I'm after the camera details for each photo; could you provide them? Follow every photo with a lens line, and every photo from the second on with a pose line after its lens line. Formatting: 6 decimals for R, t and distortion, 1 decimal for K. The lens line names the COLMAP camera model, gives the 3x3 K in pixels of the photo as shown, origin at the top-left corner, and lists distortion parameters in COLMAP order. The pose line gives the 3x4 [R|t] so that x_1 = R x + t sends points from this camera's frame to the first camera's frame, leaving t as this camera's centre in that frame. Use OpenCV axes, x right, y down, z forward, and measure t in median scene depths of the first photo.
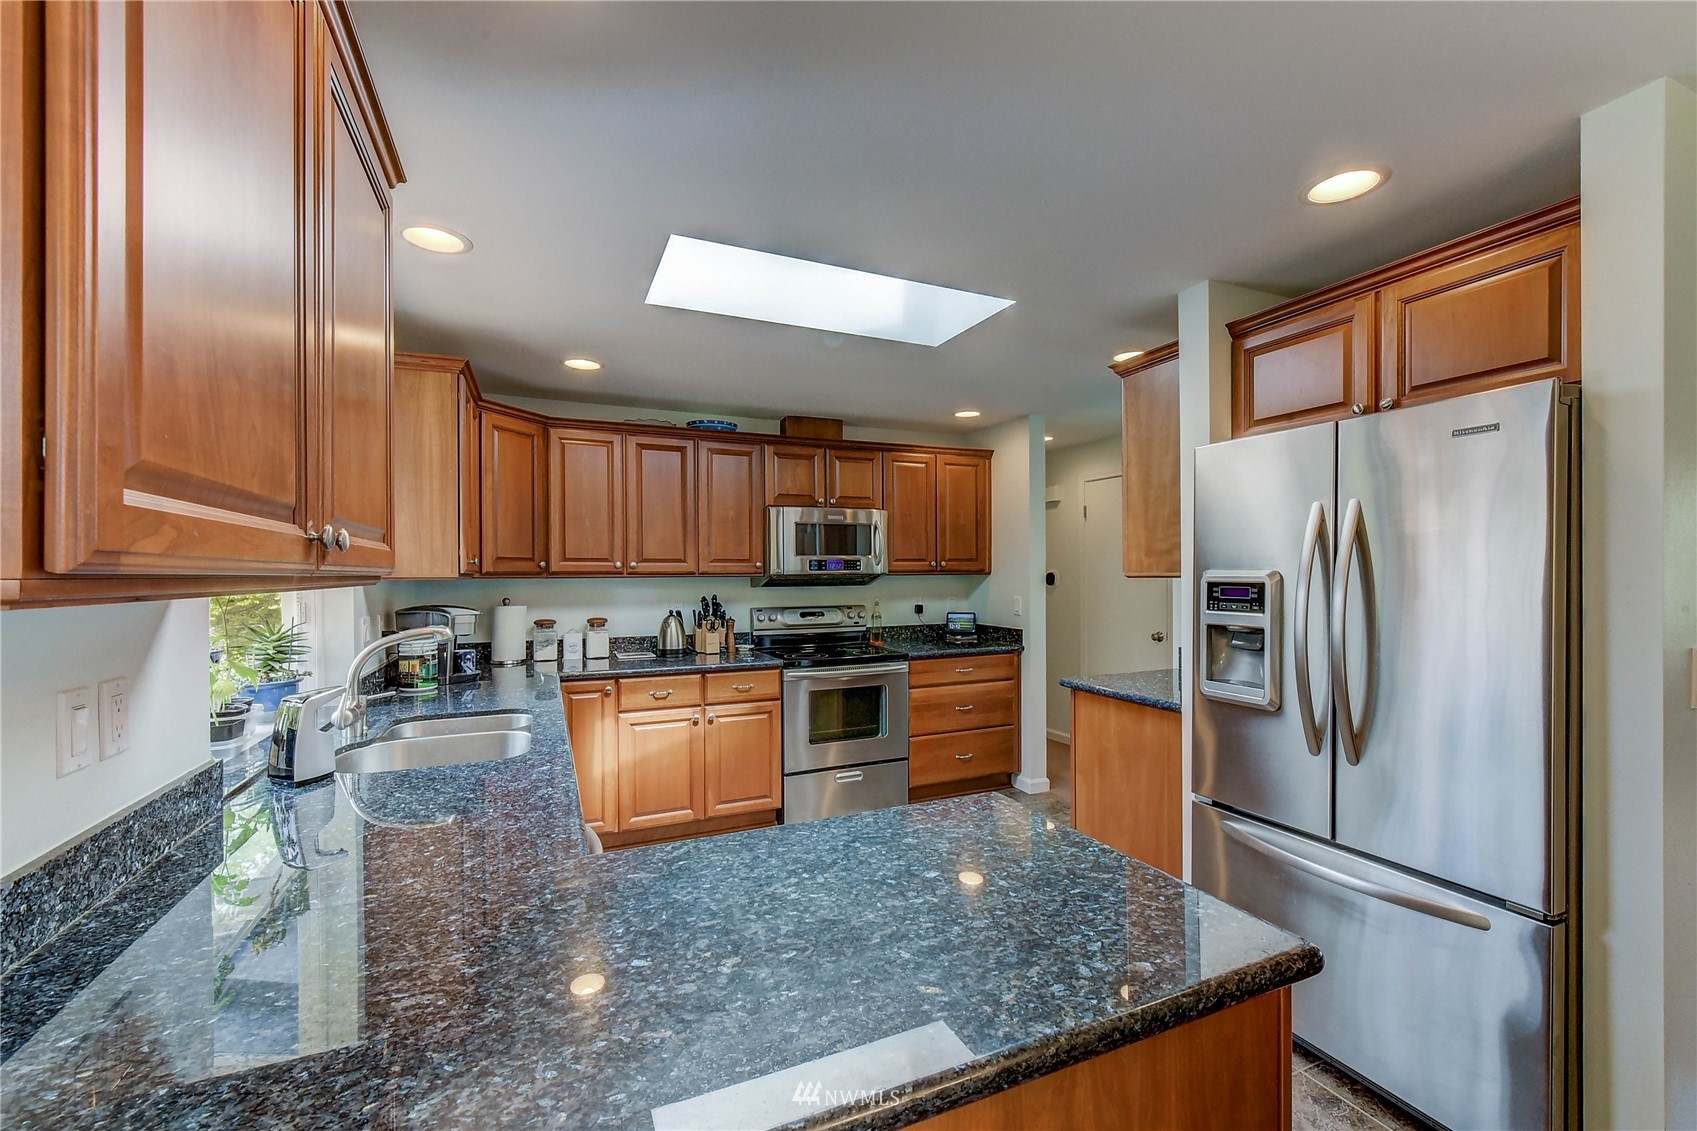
lens RADIAL K [[688.1, 0, 852.8], [0, 688.1, 568.5], [0, 0, 1]] dist [0.000176, -0.000143]
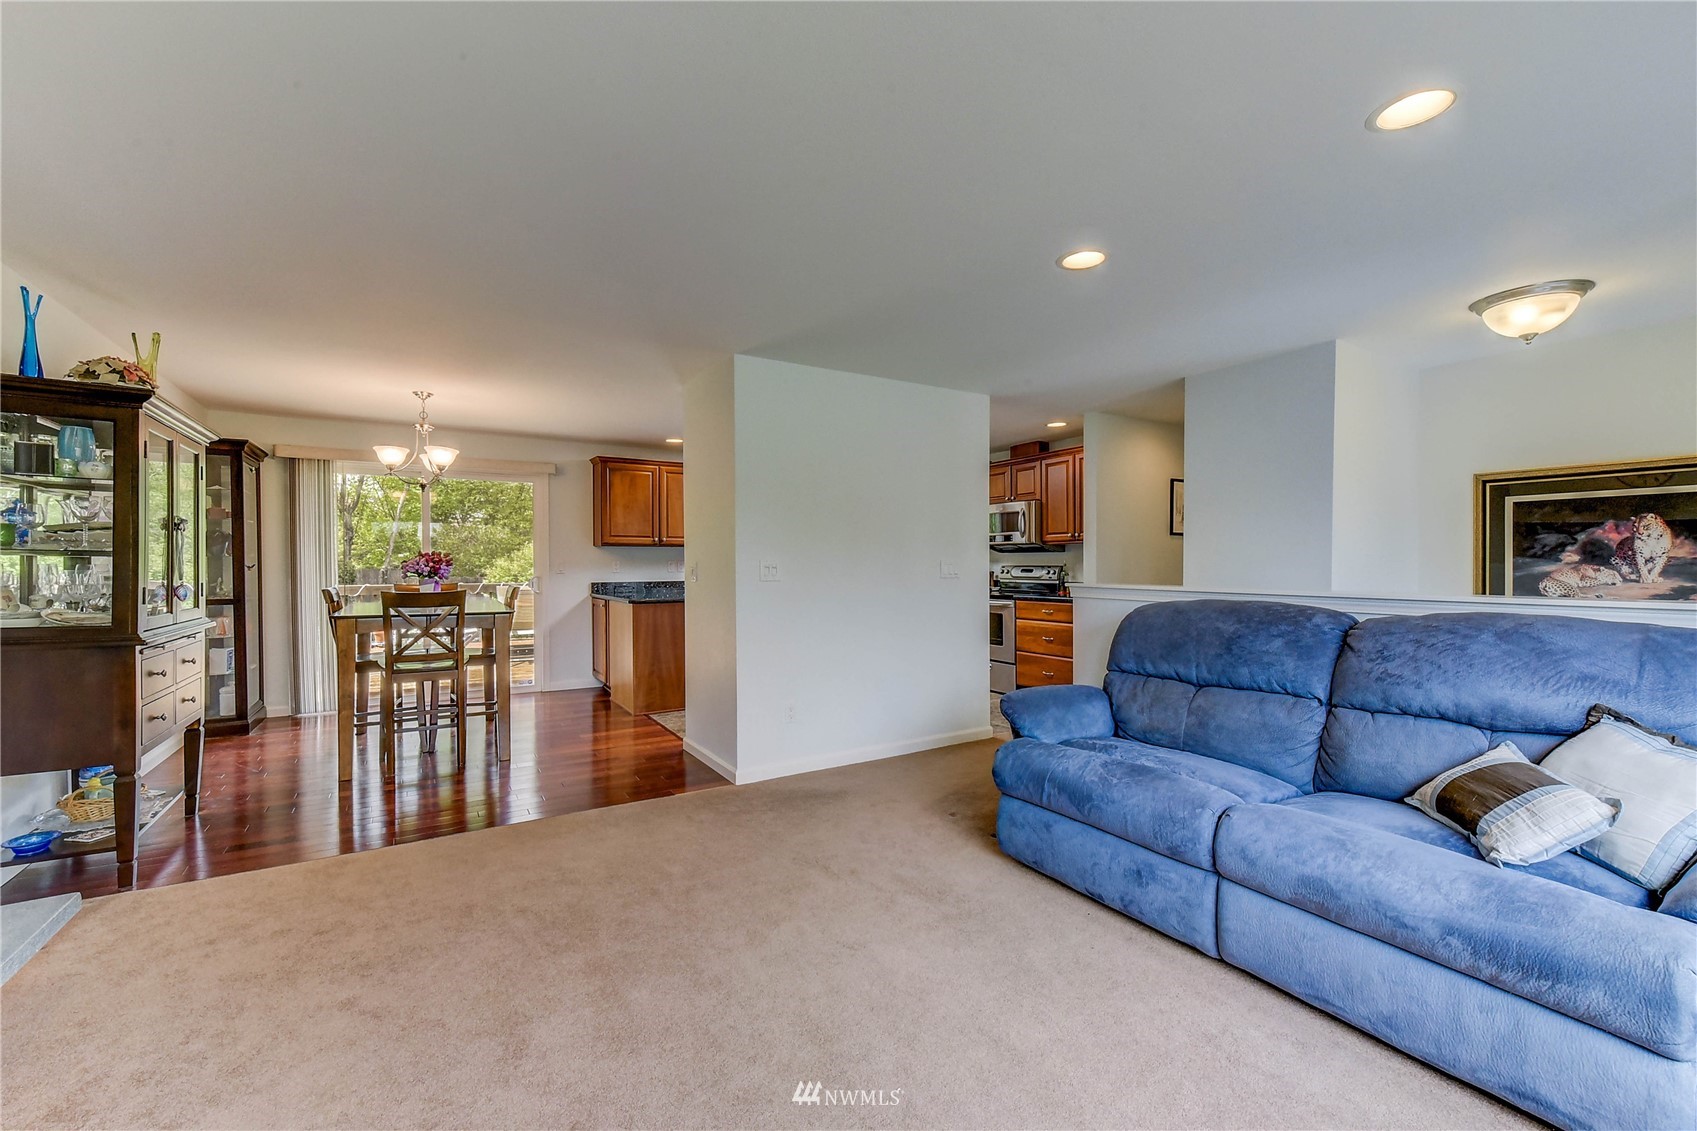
lens RADIAL K [[688.1, 0, 853.5], [0, 688.1, 563.5], [0, 0, 1]] dist [0.000176, -0.000143]
pose [[0.113450, 0.006735, -0.993521, 1.457517], [-0.001167, 0.999977, 0.006646, 0.041919], [0.993543, 0.000405, 0.113456, 0.448856]]
